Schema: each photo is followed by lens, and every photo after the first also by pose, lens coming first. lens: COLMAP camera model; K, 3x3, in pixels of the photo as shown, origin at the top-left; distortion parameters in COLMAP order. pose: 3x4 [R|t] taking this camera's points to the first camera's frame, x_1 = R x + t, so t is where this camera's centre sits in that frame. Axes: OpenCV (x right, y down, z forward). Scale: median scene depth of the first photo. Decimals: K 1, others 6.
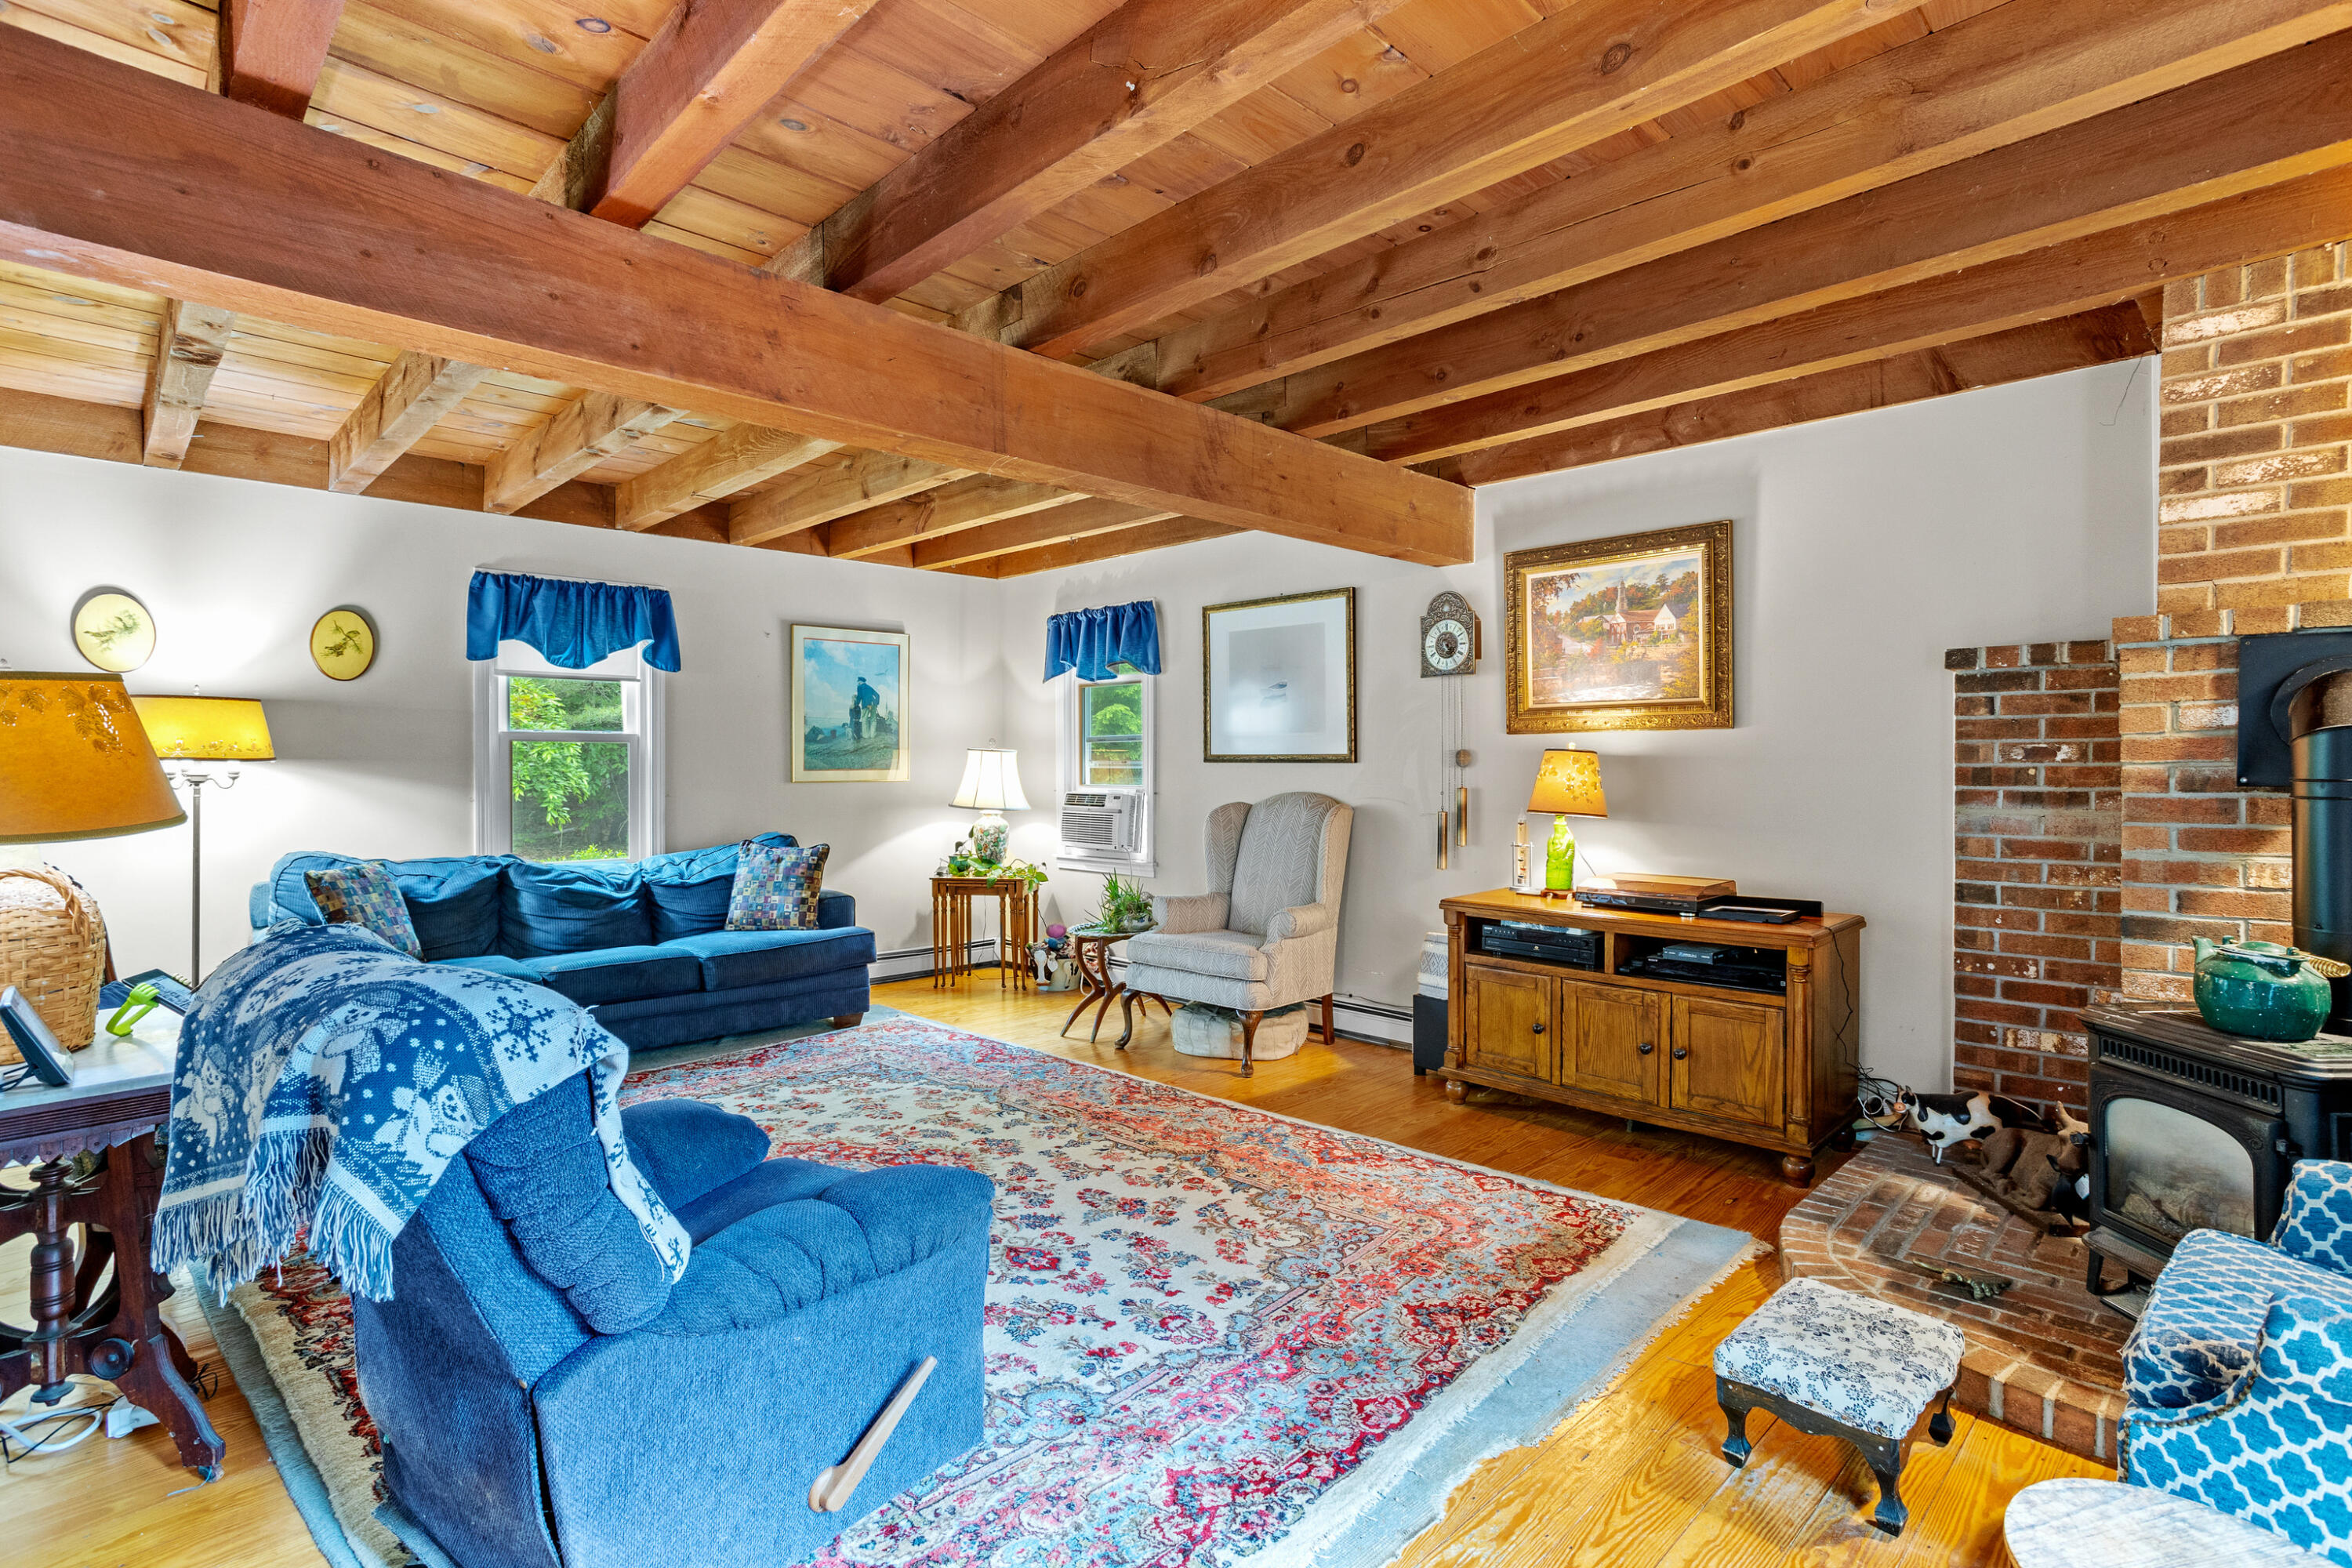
lens RADIAL K [[1146.1, 0, 1180.6], [0, 1146.1, 772.4], [0, 0, 1]] dist [-0.016102, 0.000662]
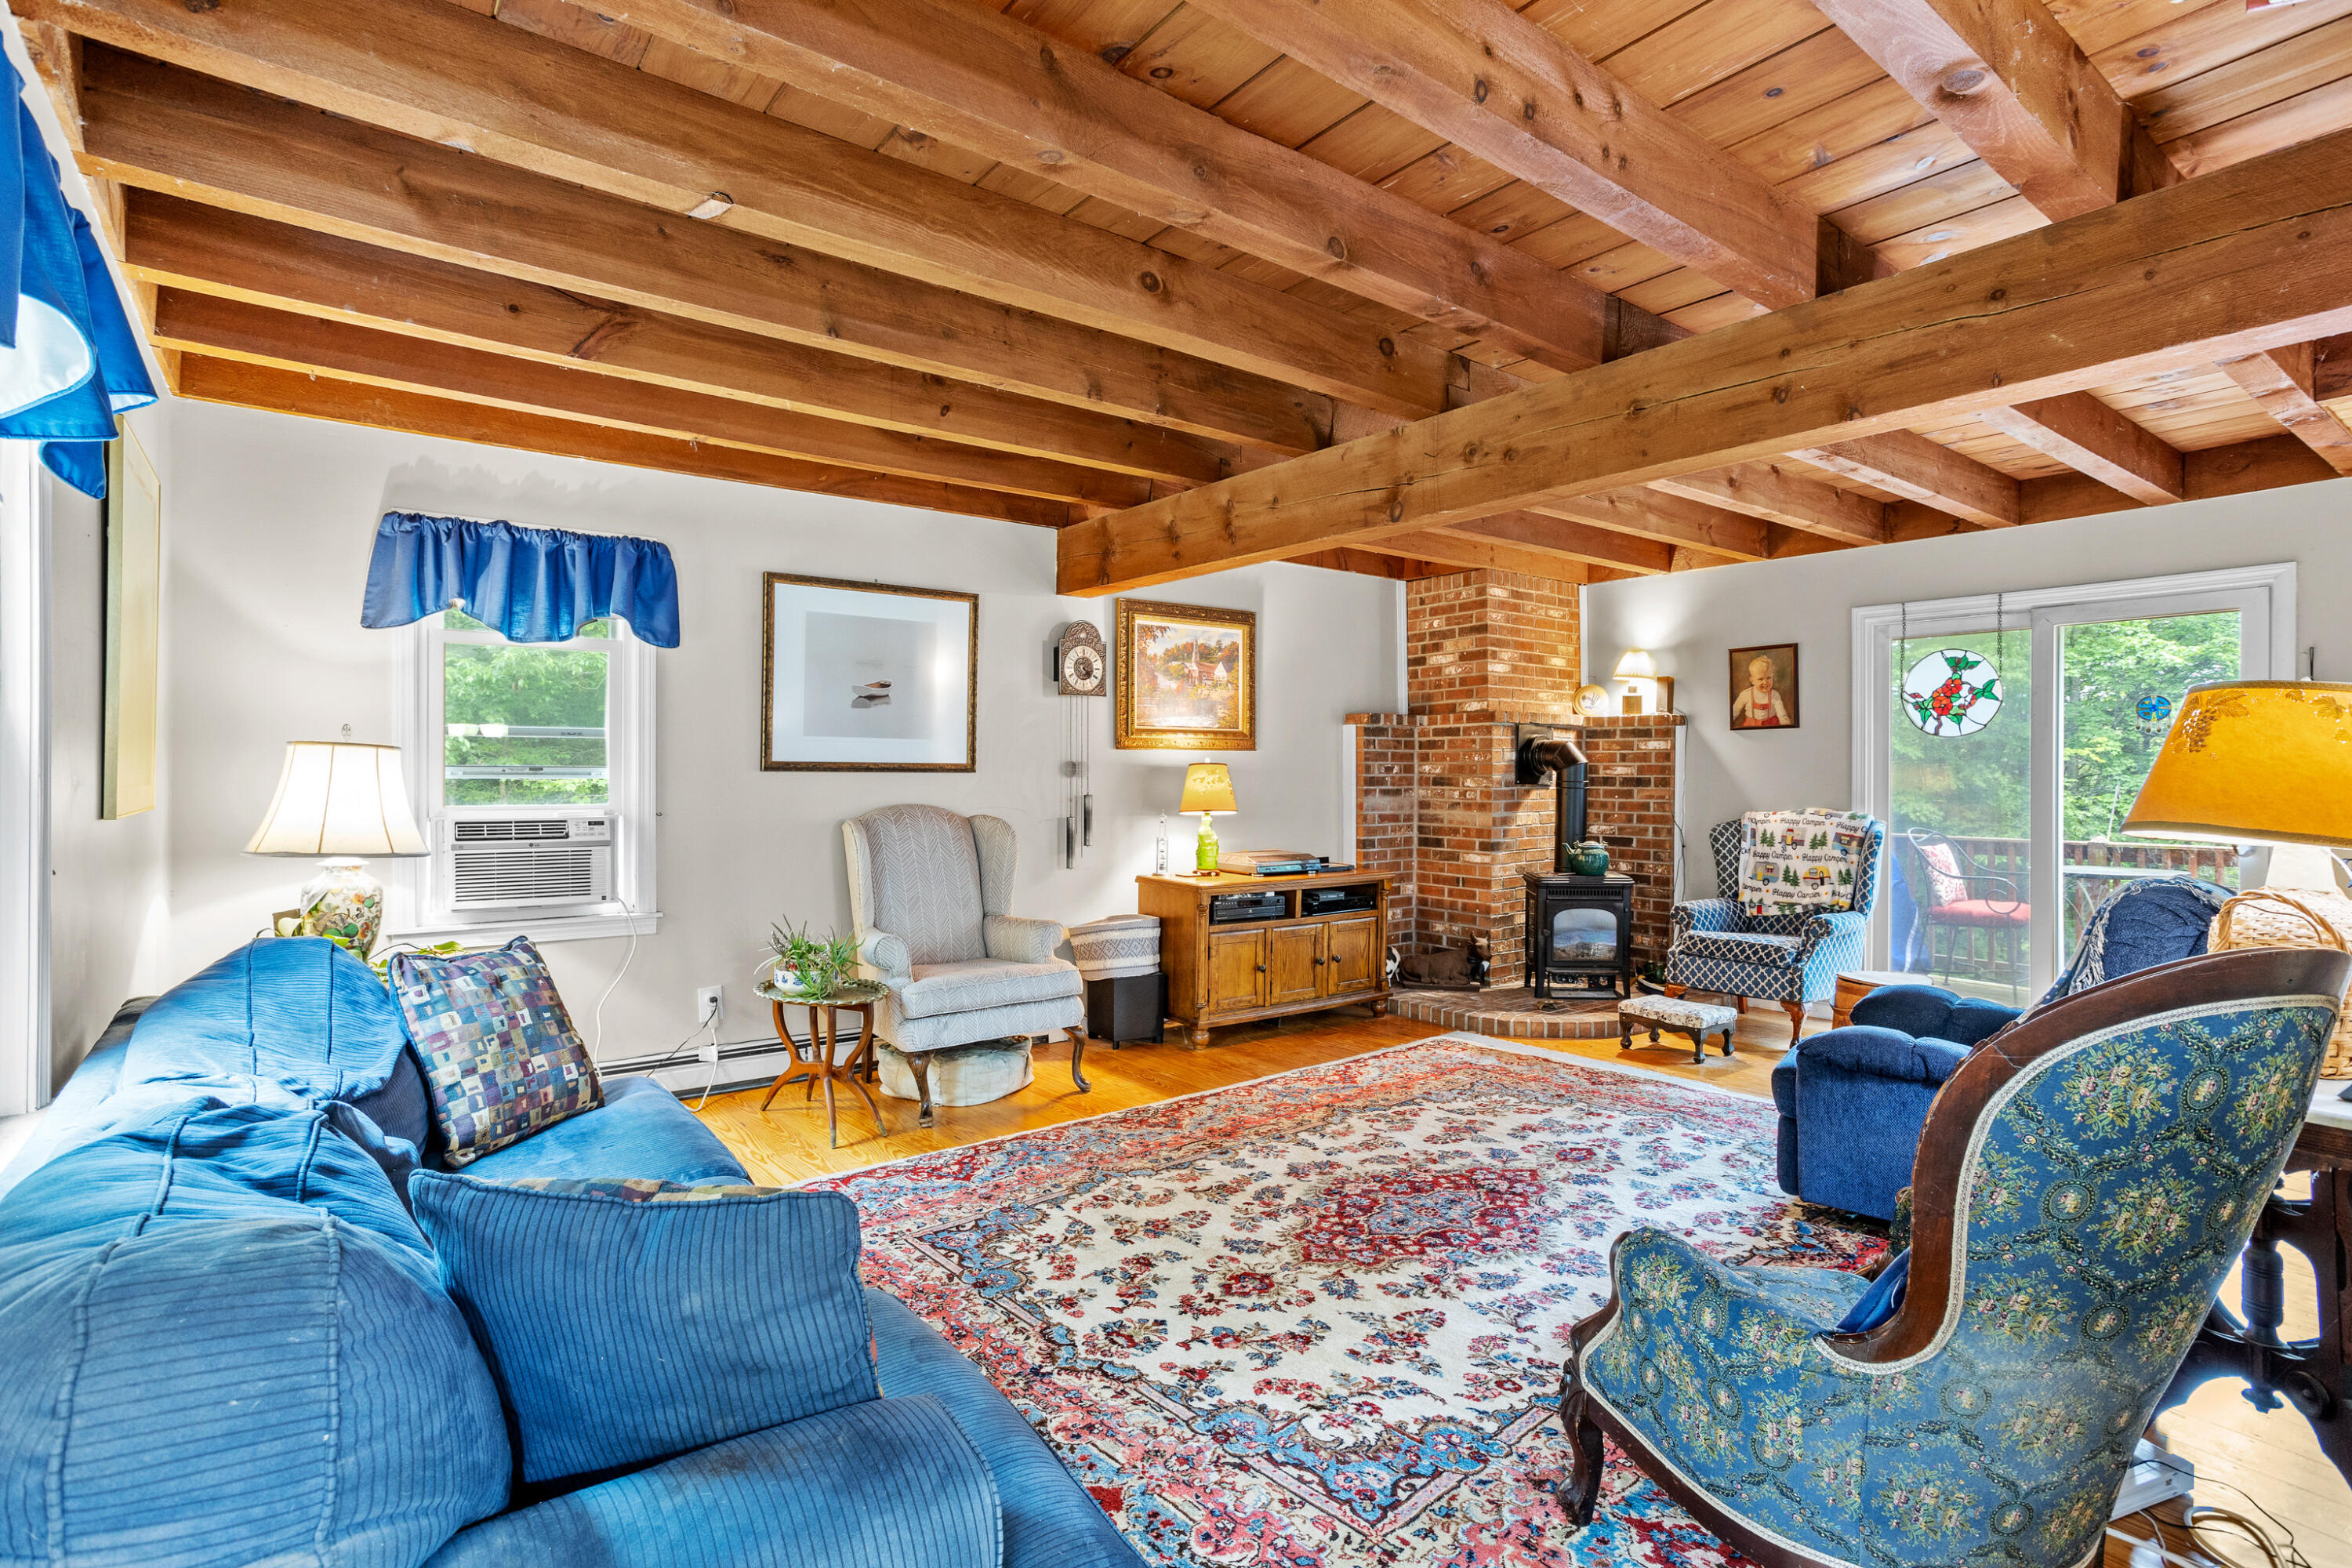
lens RADIAL K [[1163.7, 0, 1176.0], [0, 1163.7, 784.0], [0, 0, 1]] dist [-0.044545, 0.000182]
pose [[0.119711, -0.009701, 0.992761, -1.054766], [0.003186, 0.999951, 0.009387, -0.009446], [-0.992804, 0.002039, 0.119736, 0.916057]]
